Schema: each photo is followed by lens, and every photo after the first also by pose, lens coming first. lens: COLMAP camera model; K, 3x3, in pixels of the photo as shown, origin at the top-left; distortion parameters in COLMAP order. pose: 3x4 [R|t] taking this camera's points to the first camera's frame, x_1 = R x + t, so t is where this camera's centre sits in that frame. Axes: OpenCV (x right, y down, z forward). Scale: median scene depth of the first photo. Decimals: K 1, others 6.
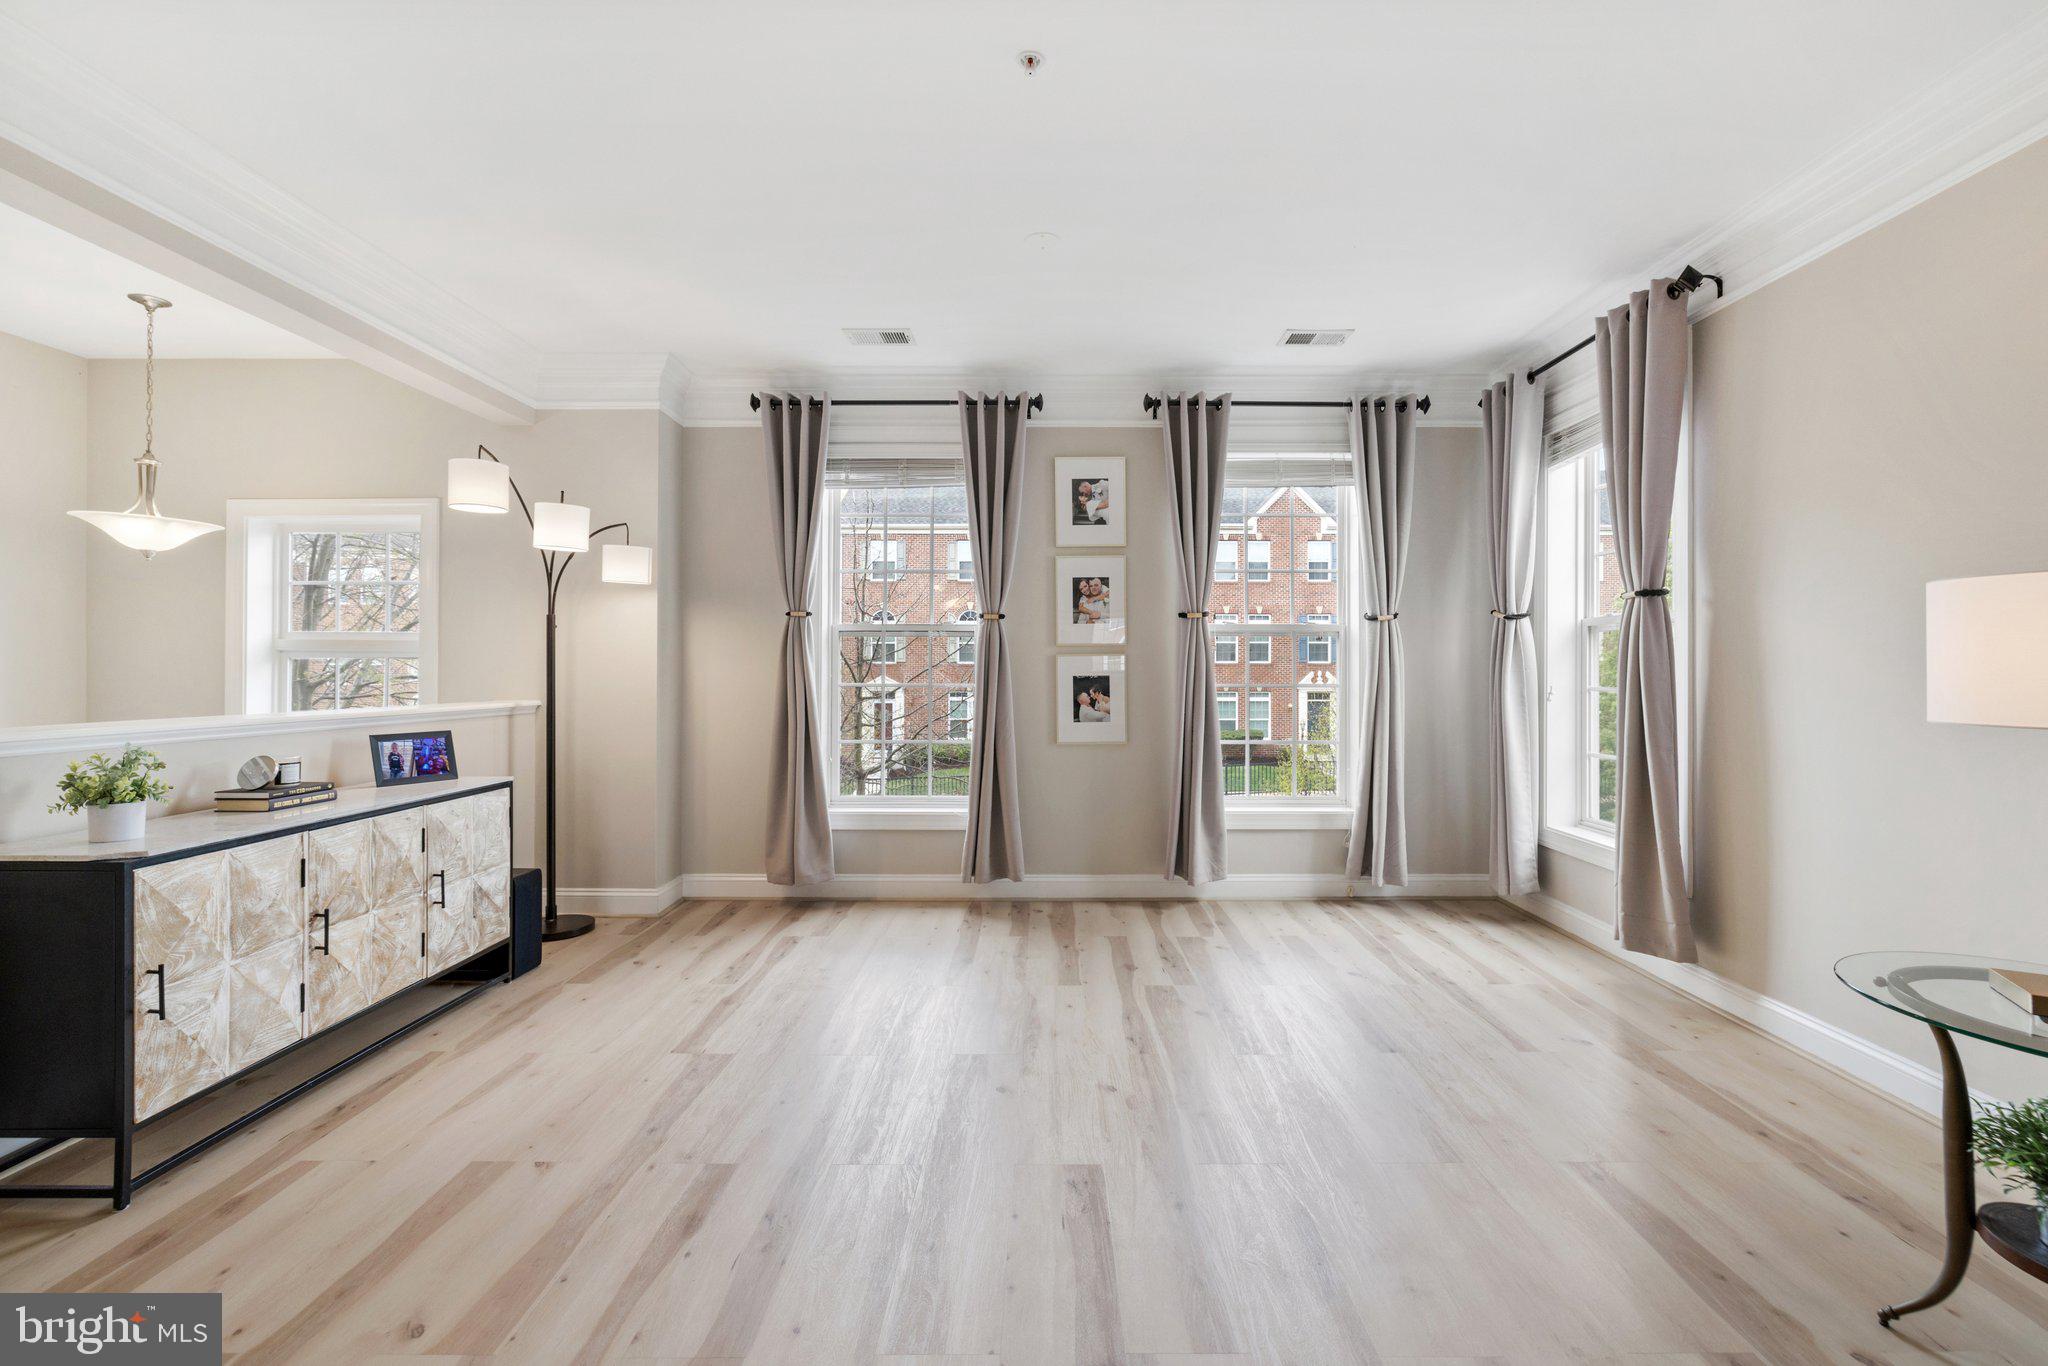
lens RADIAL K [[877.6, 0, 1060.9], [0, 877.6, 668.3], [0, 0, 1]] dist [-0.002672, 0.000122]
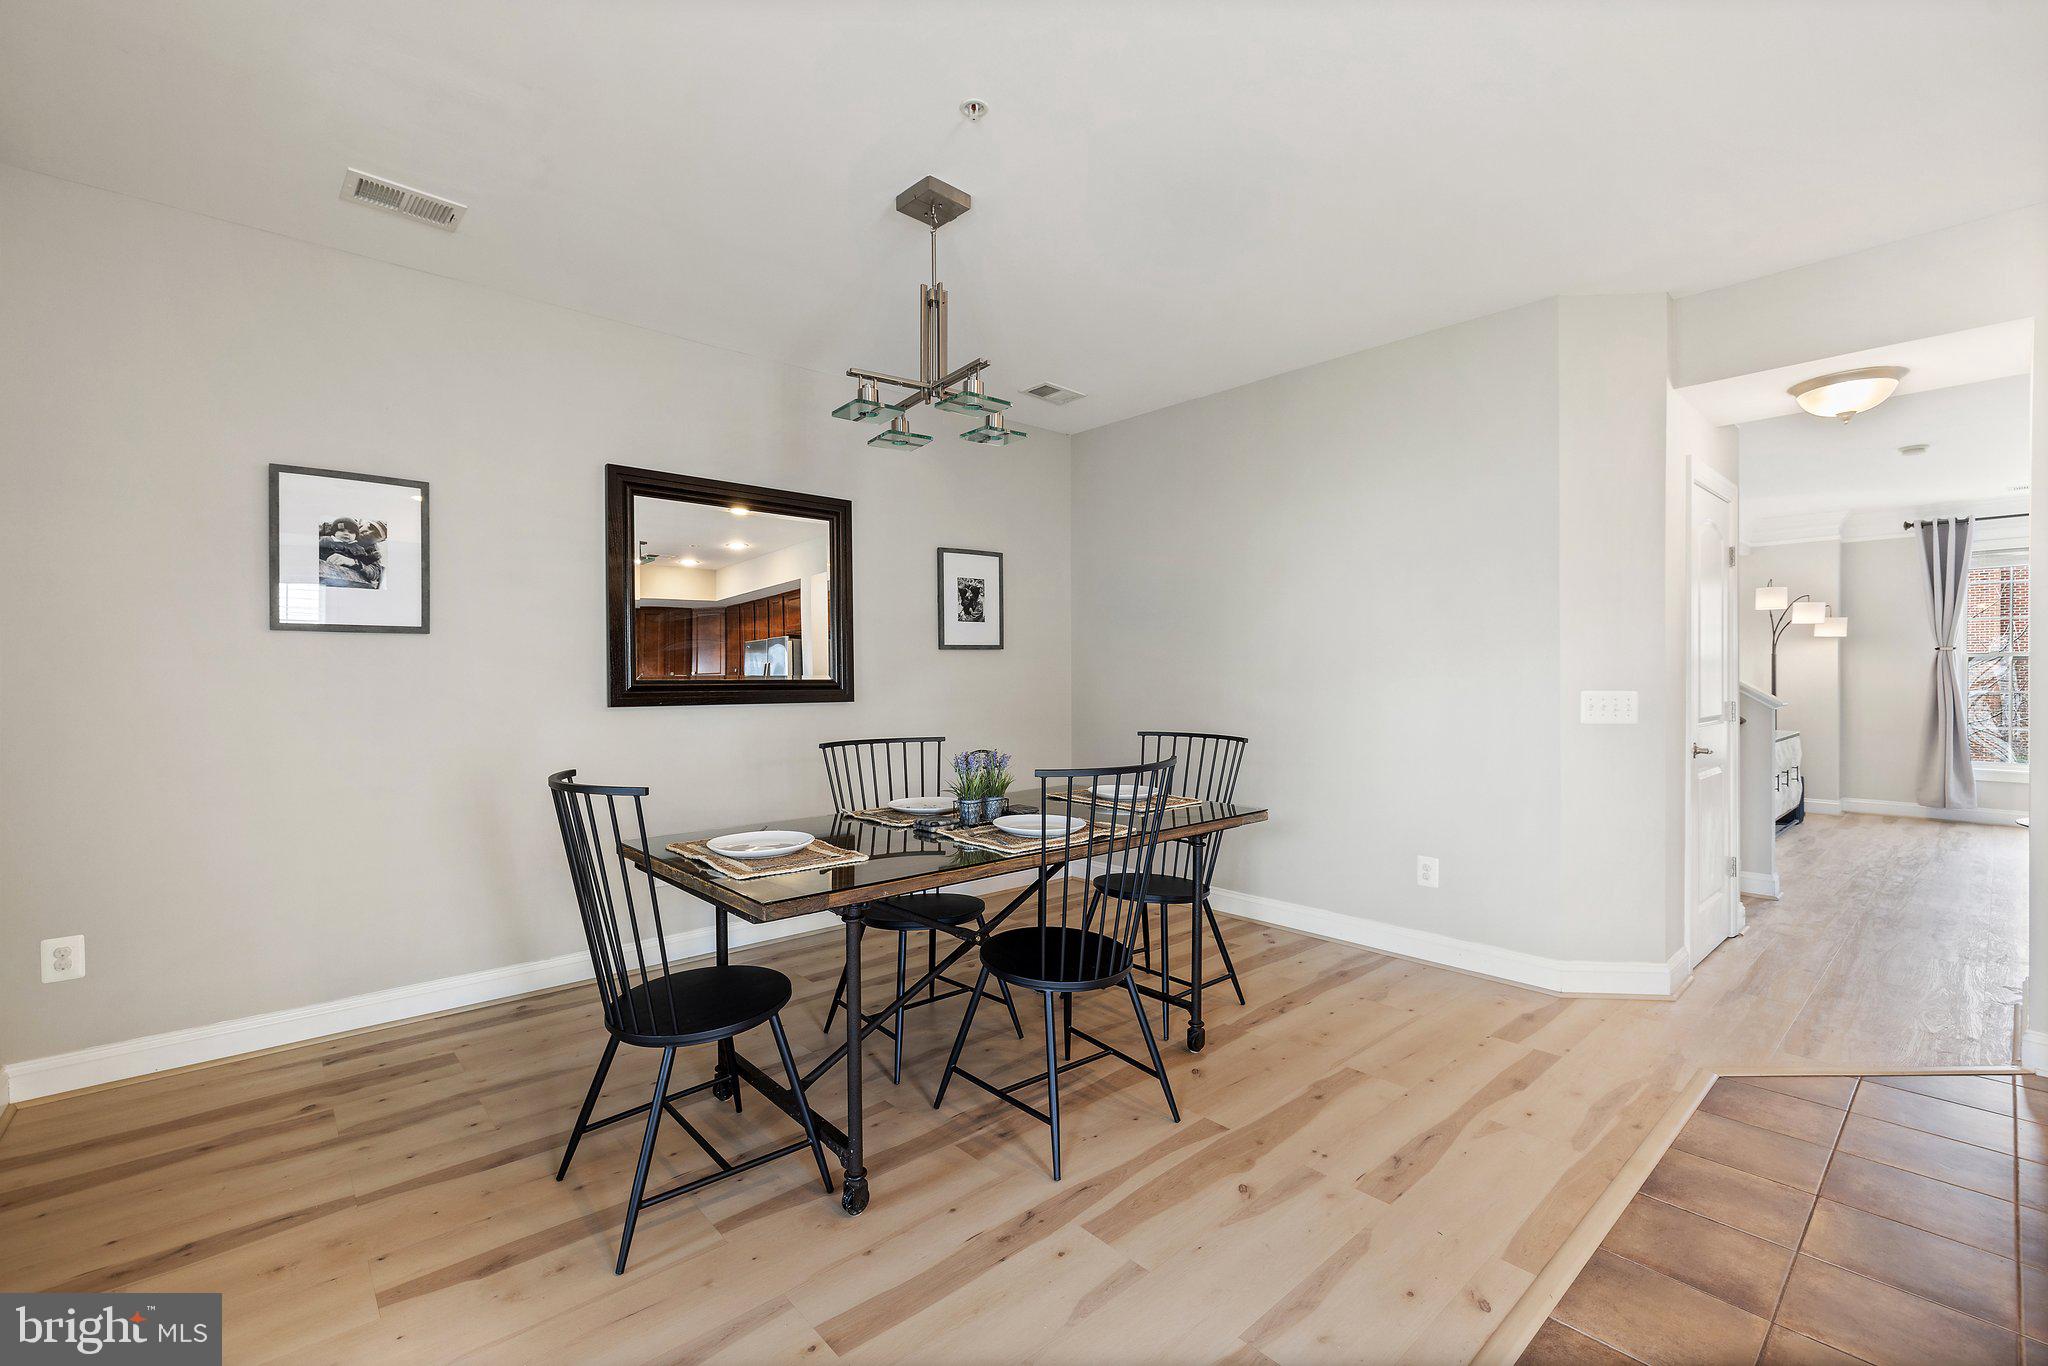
lens RADIAL K [[877.5, 0, 996.6], [0, 877.5, 678.7], [0, 0, 1]] dist [0.002846, -0.000190]
pose [[0.644489, -0.000057, -0.764613, -0.183695], [0.003294, 0.999991, 0.002701, -0.014680], [0.764606, -0.004259, 0.644484, -1.486021]]
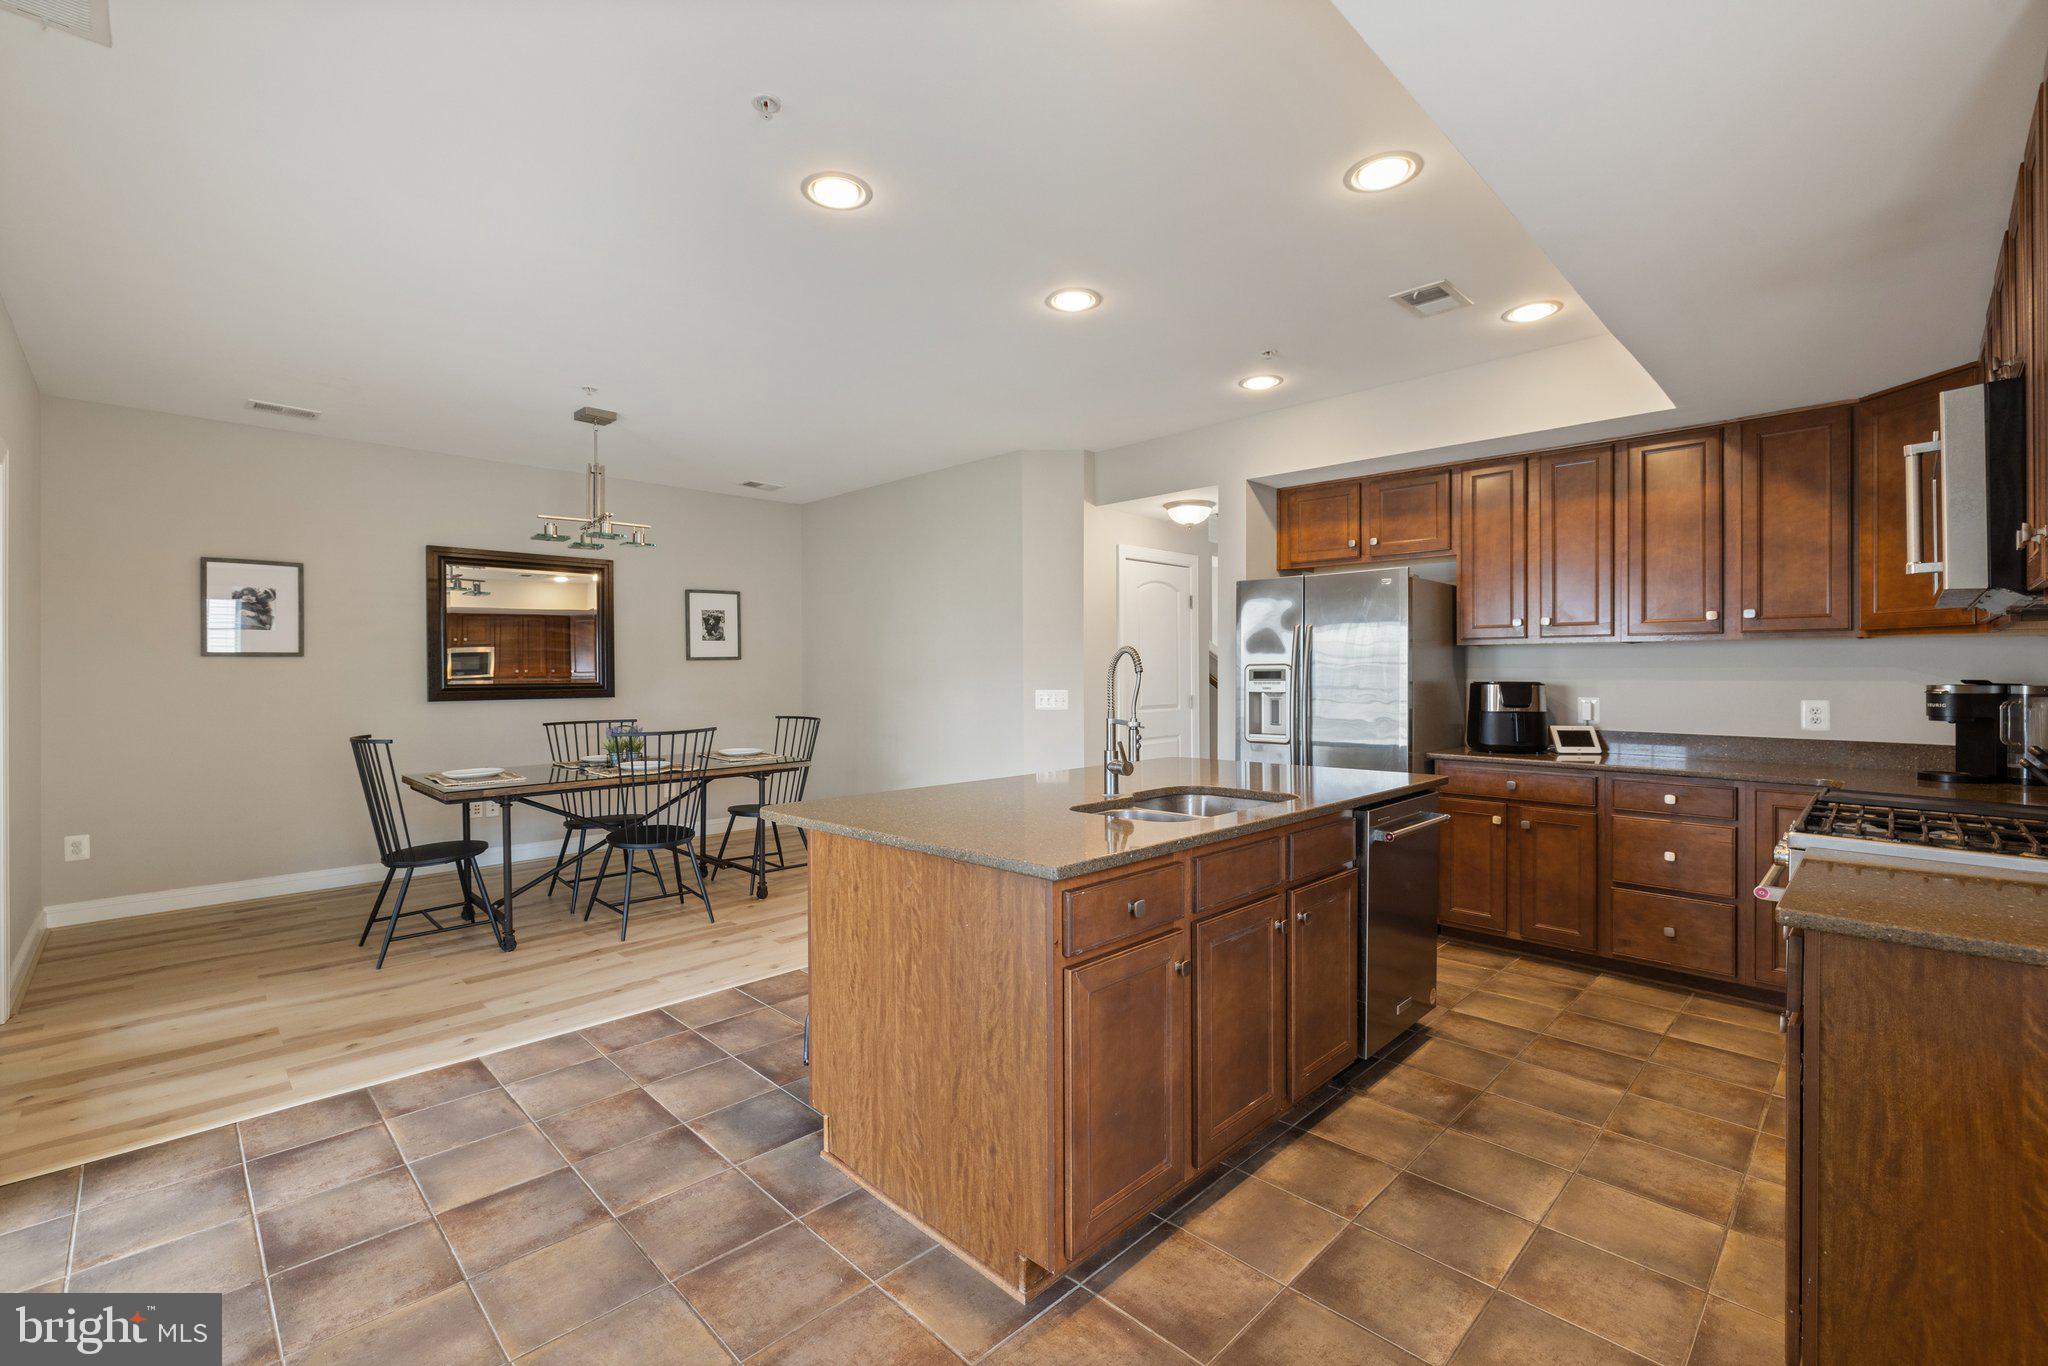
lens RADIAL K [[880.4, 0, 999.5], [0, 880.4, 669.2], [0, 0, 1]] dist [0.002068, 0.000363]
pose [[0.685756, -0.002602, -0.727827, 0.455744], [0.004850, 0.999988, 0.000995, -0.031549], [0.727815, -0.004213, 0.685760, -1.507581]]
